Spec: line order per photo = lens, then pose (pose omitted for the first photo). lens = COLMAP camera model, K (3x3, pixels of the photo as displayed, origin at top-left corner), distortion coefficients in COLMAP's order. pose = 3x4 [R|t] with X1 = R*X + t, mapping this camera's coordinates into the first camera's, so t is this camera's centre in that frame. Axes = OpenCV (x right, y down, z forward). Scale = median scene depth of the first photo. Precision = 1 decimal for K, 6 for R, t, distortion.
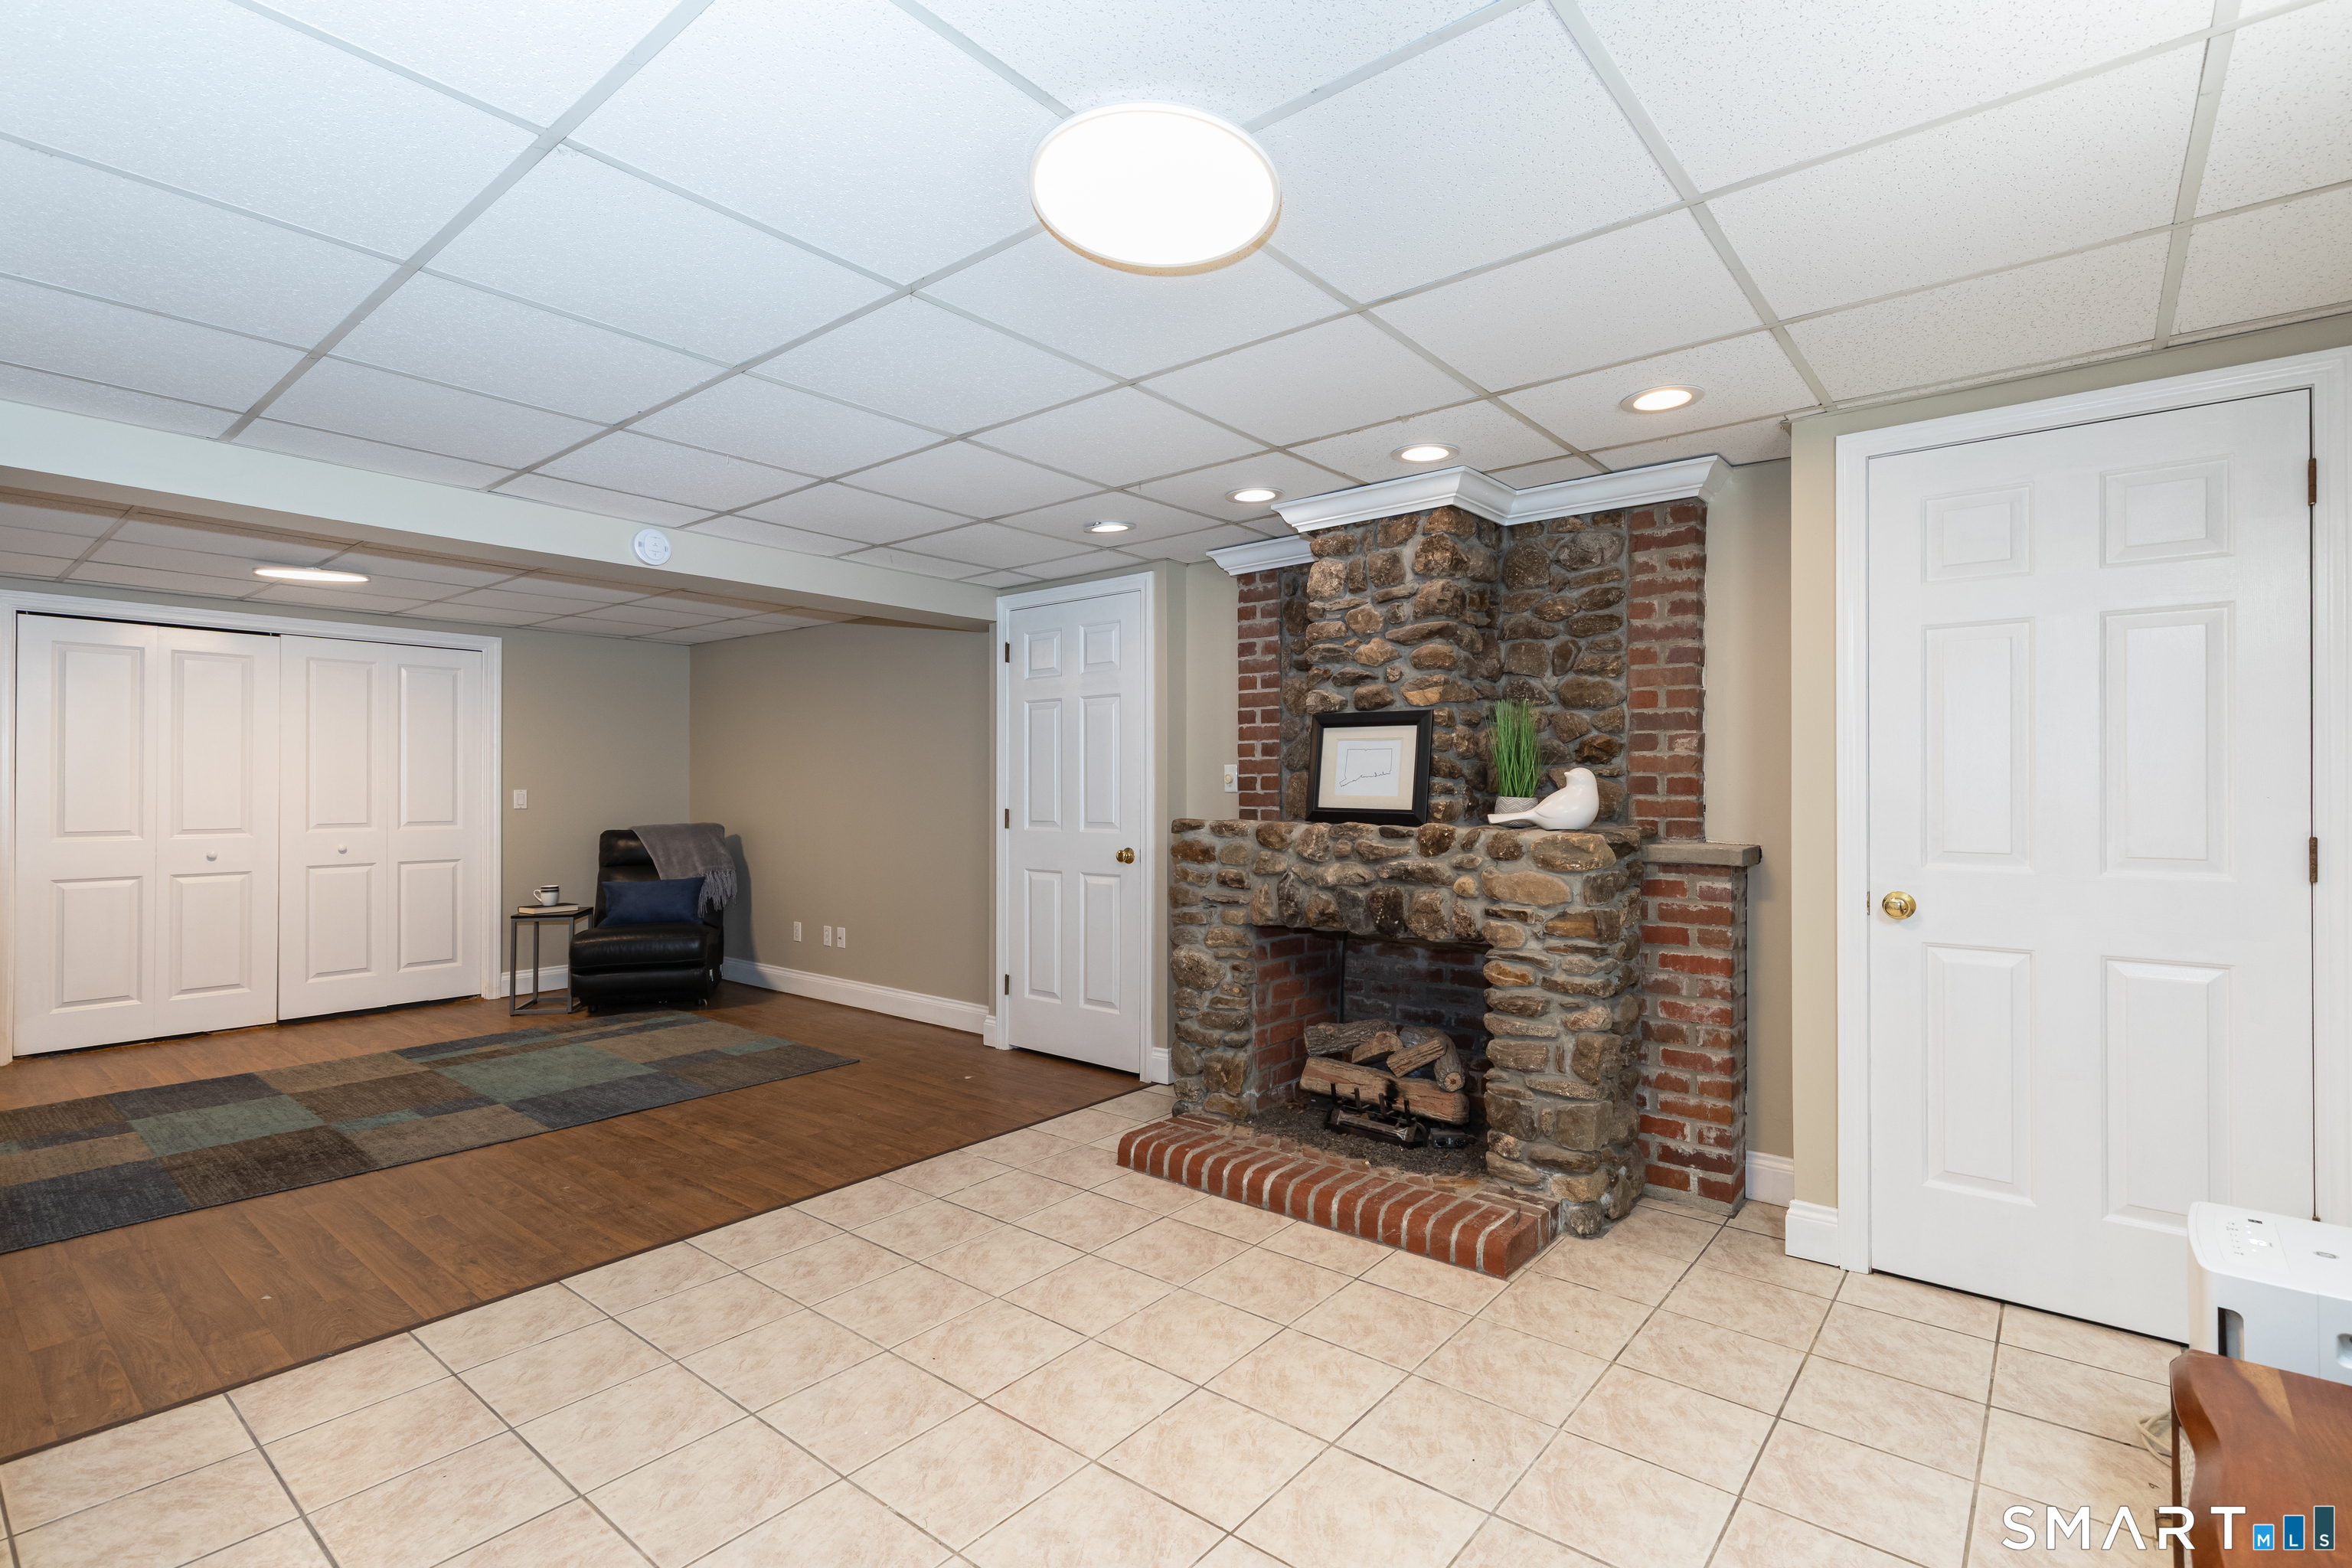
lens RADIAL K [[1072.0, 0, 1176.0], [0, 1072.0, 784.0], [0, 0, 1]] dist [0.006657, 0.000155]
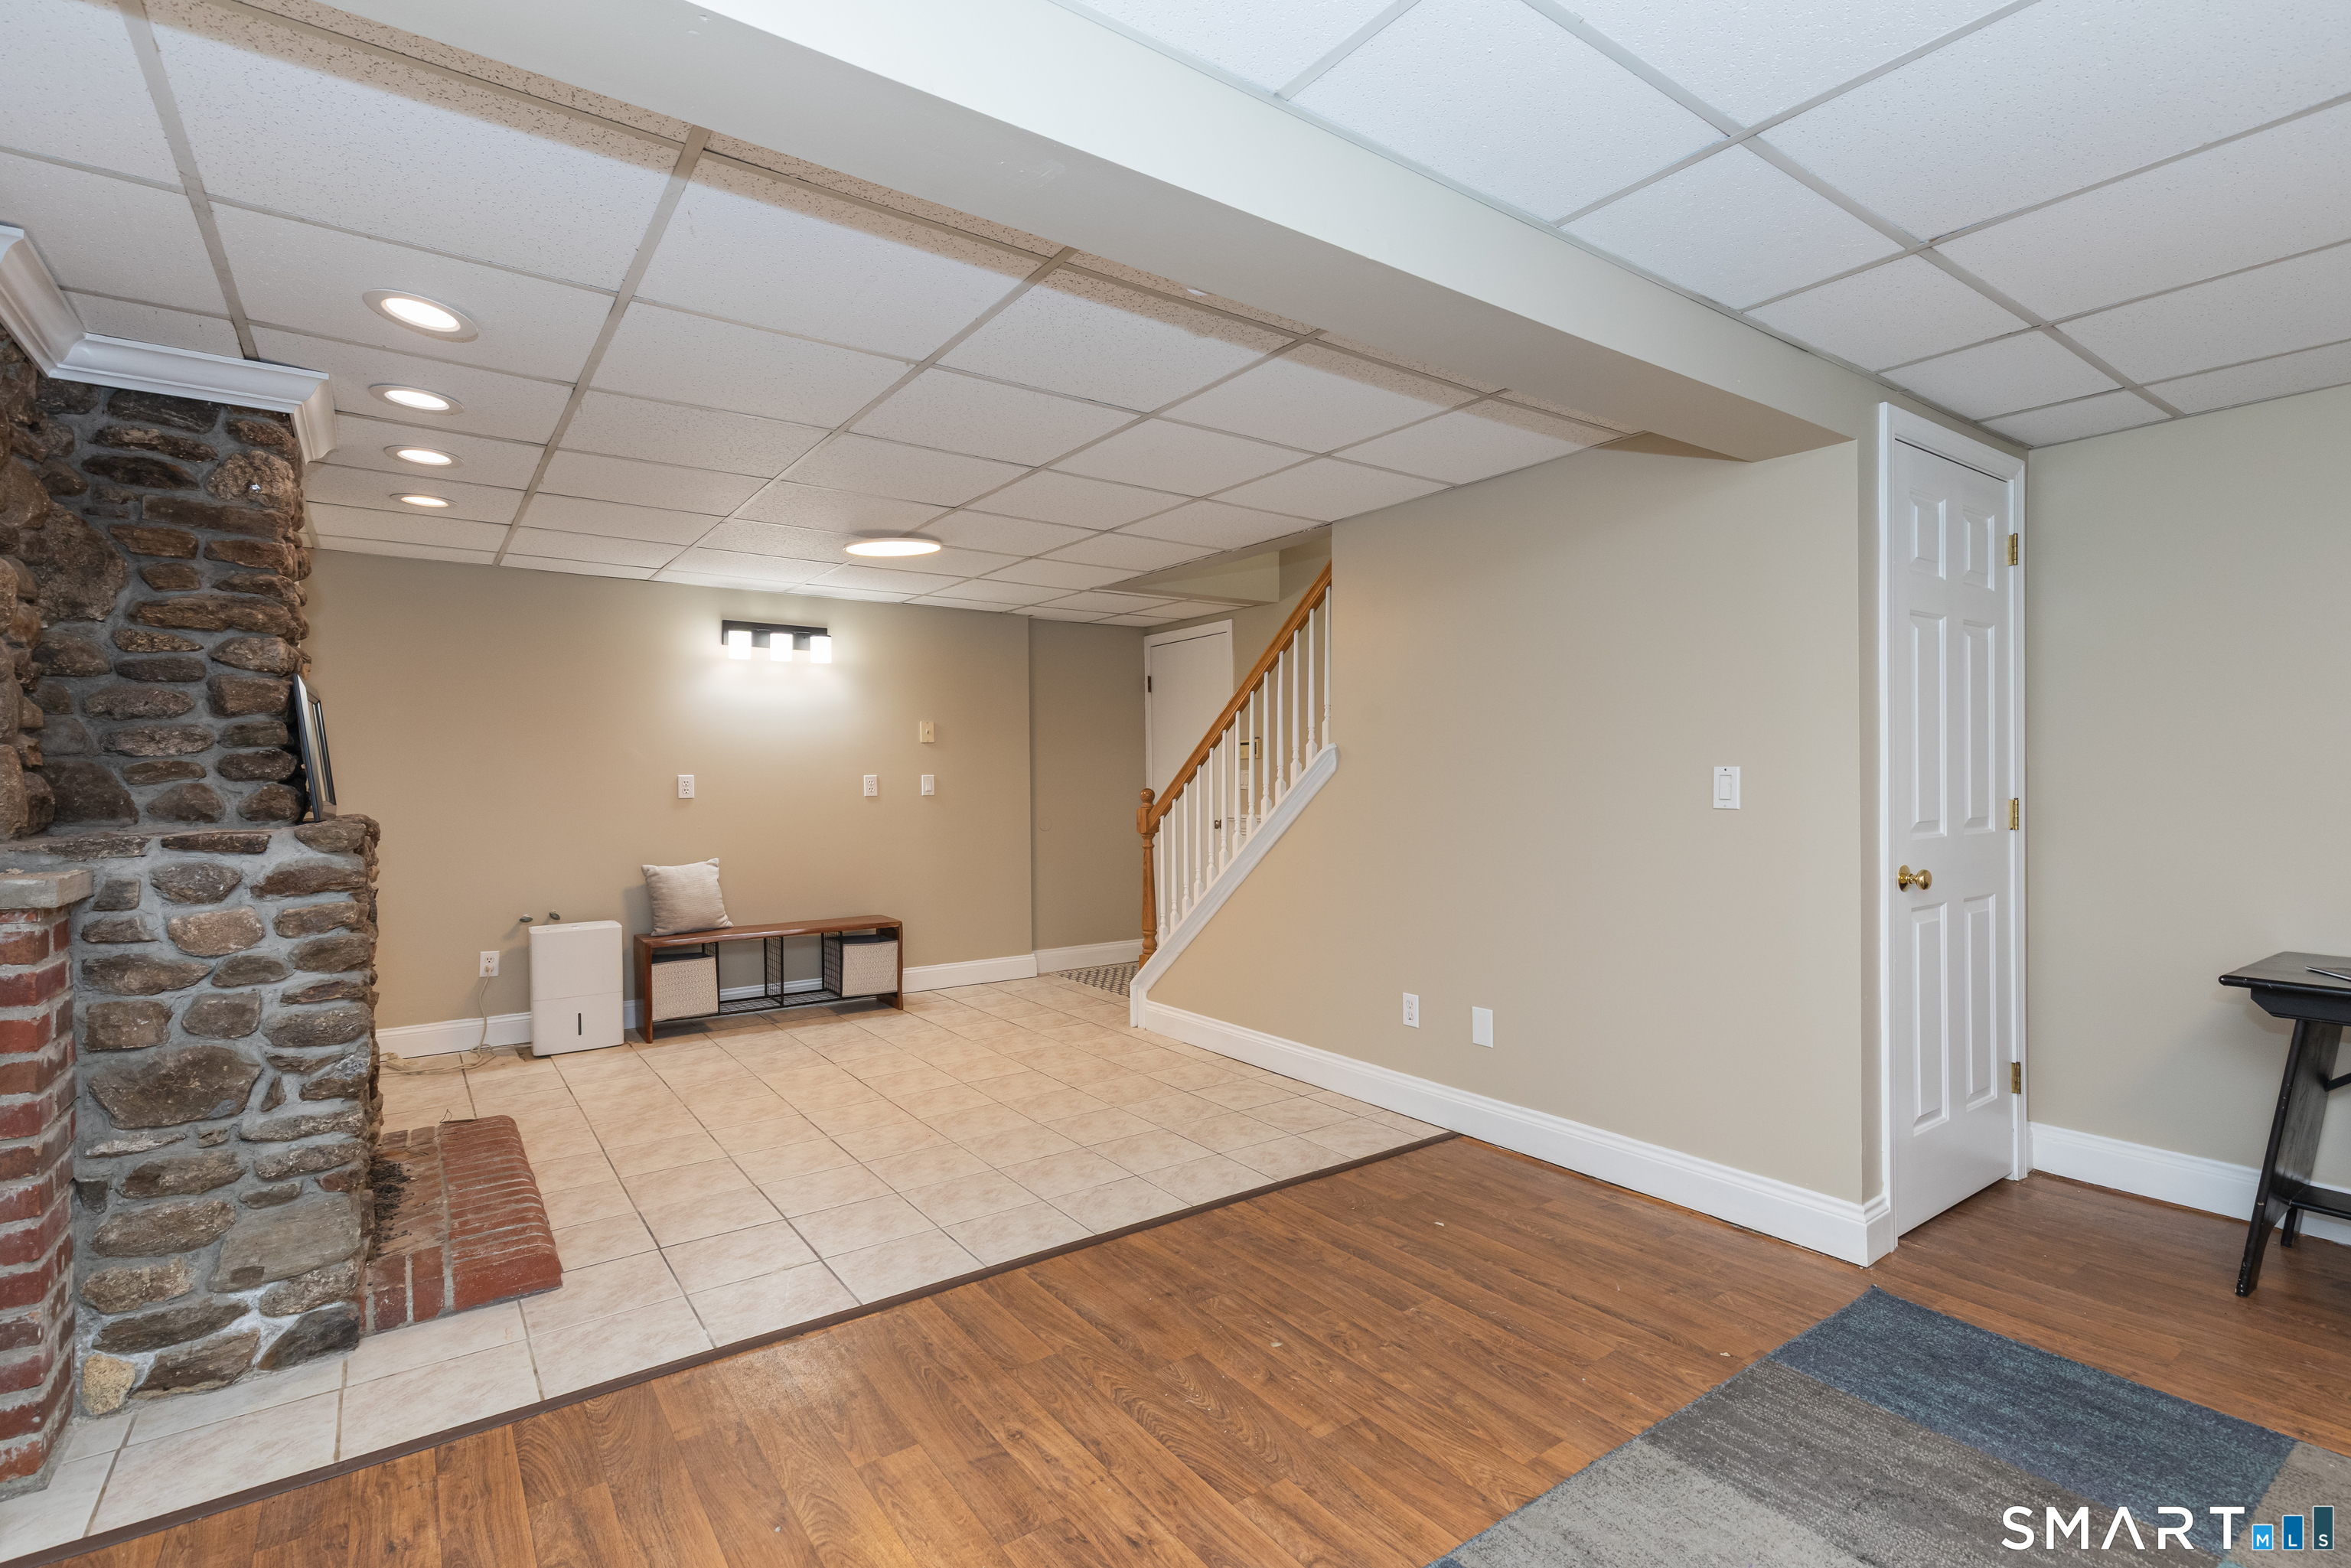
lens RADIAL K [[1066.5, 0, 1199.0], [0, 1066.5, 782.9], [0, 0, 1]] dist [0.007502, -0.000147]
pose [[-0.968910, 0.007051, 0.247312, -0.646803], [0.008220, 0.999959, 0.003698, 0.011207], [-0.247276, 0.005616, -0.968929, 1.566293]]
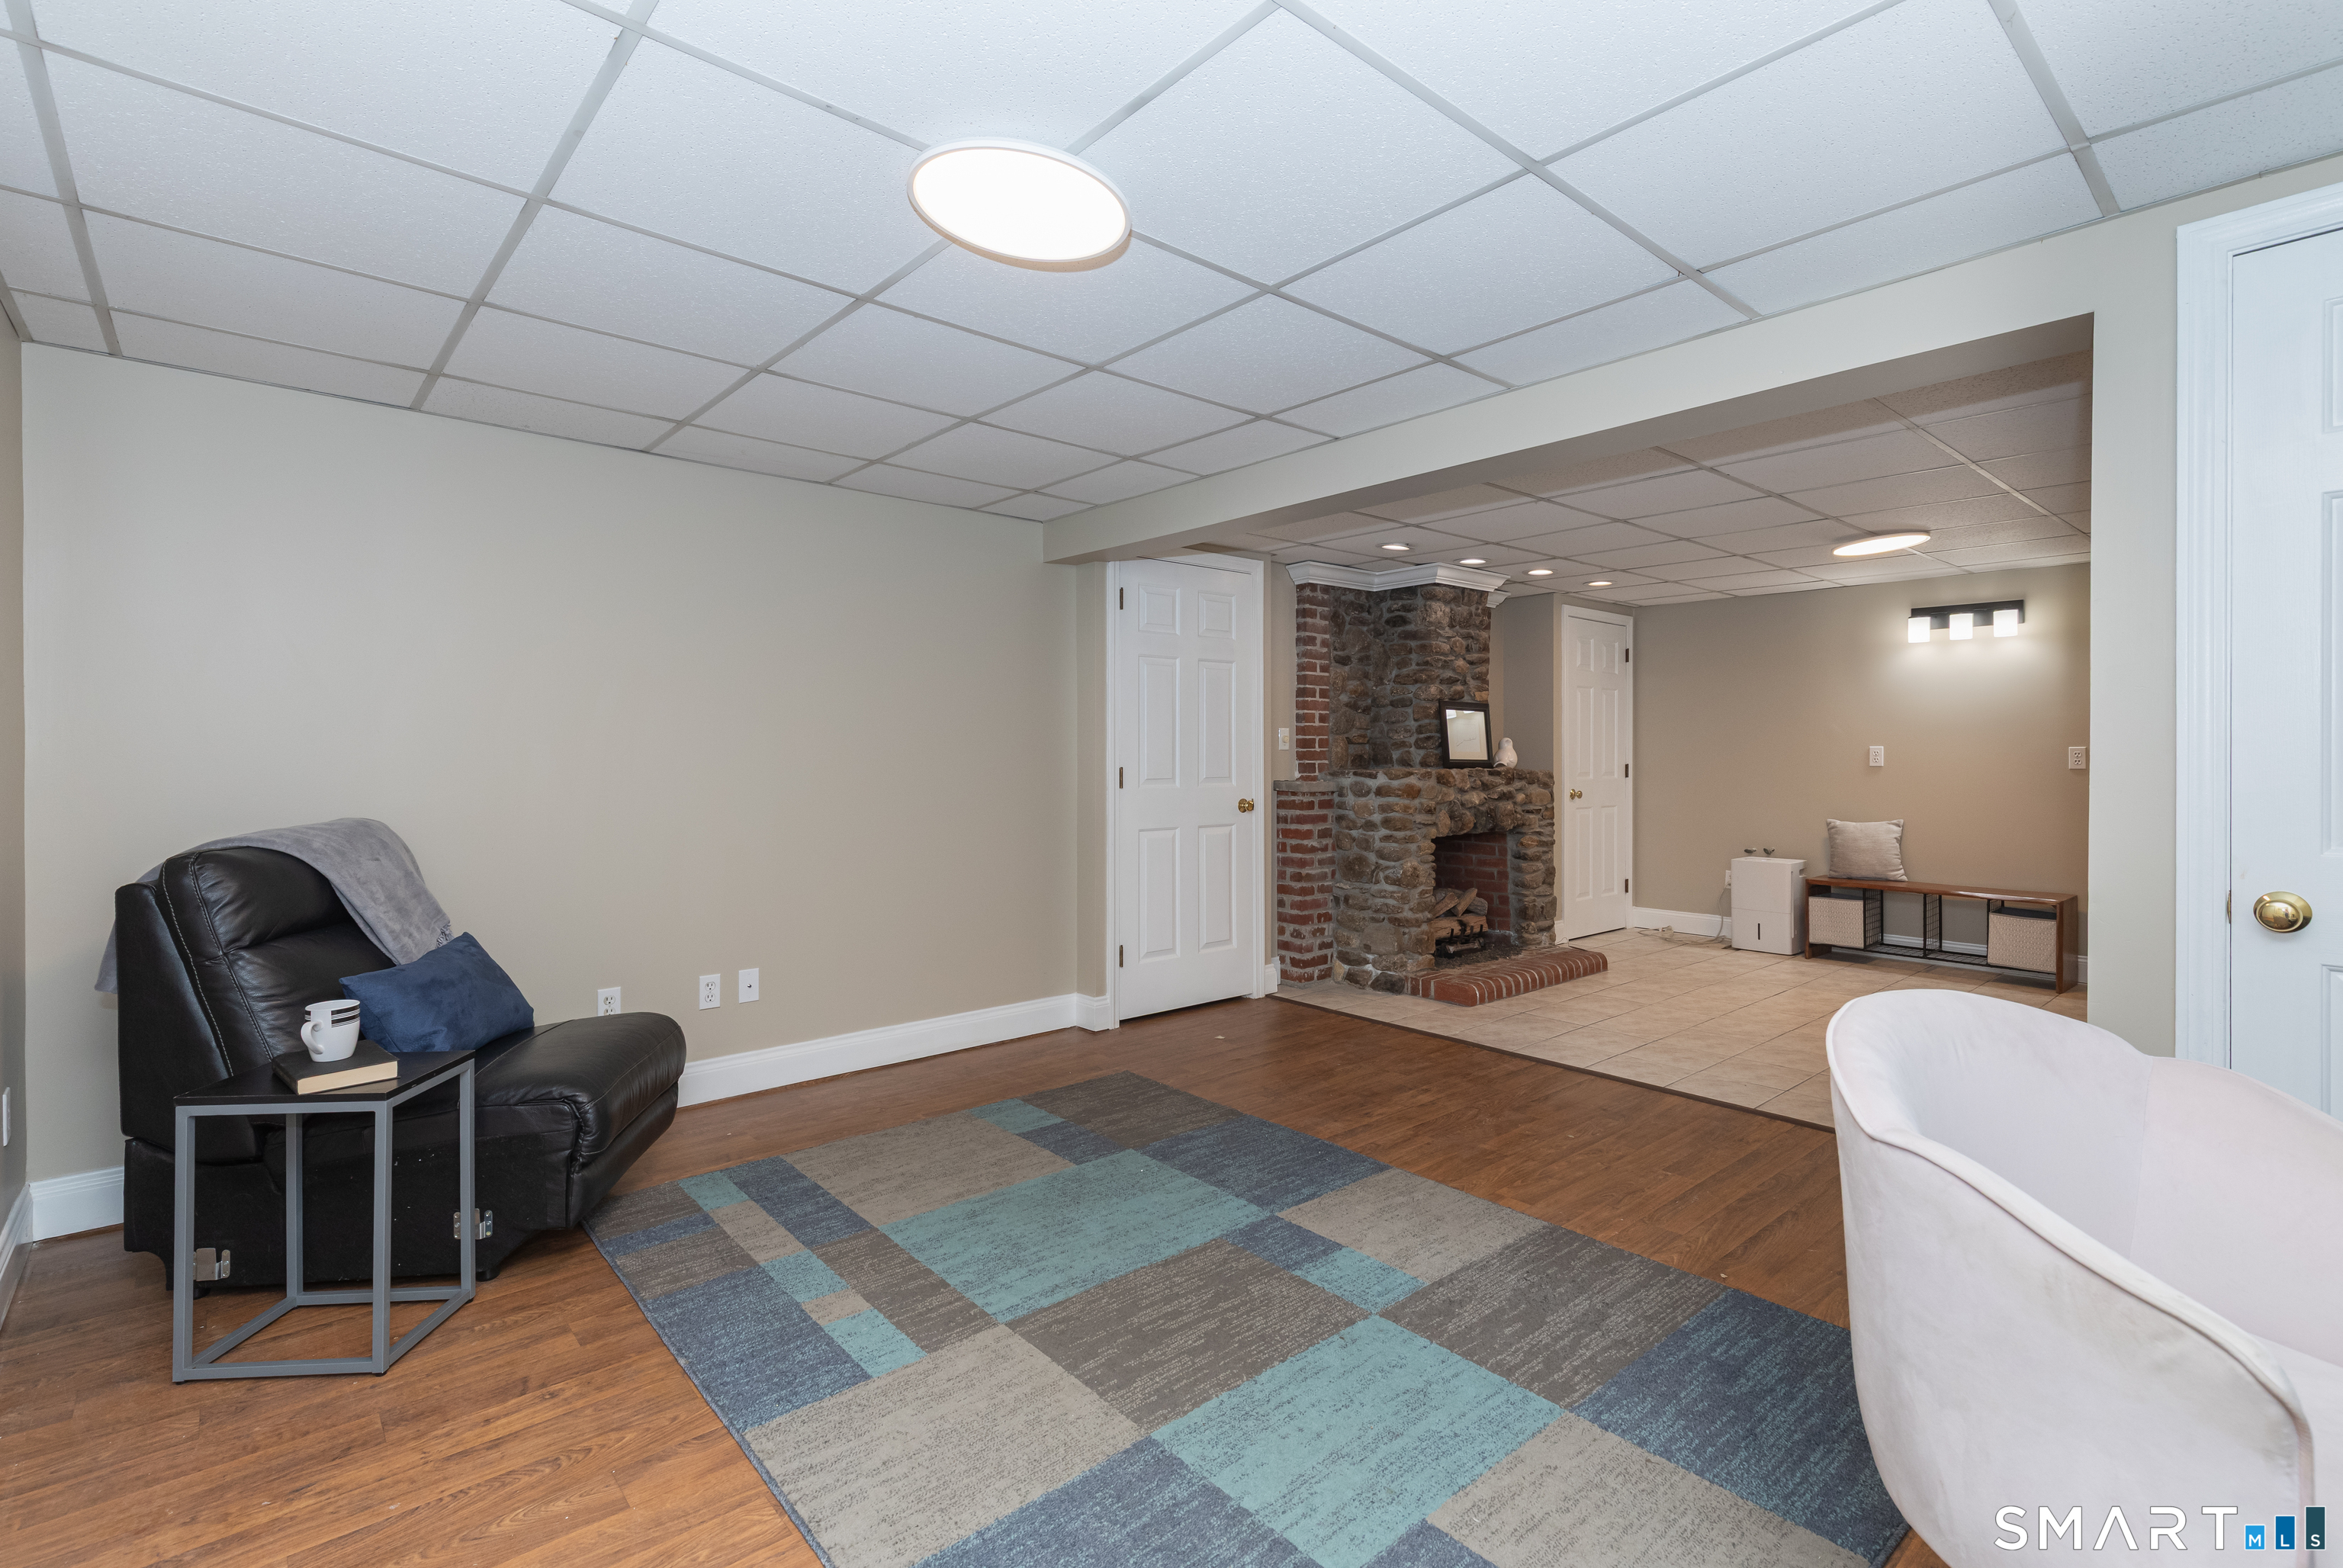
lens RADIAL K [[1104.0, 0, 1197.0], [0, 1104.0, 752.1], [0, 0, 1]] dist [0.009796, -0.000276]
pose [[0.153941, 0.002328, 0.988077, -1.545502], [-0.004344, 0.999989, -0.001680, 0.015824], [-0.988070, -0.004034, 0.153950, 1.112344]]
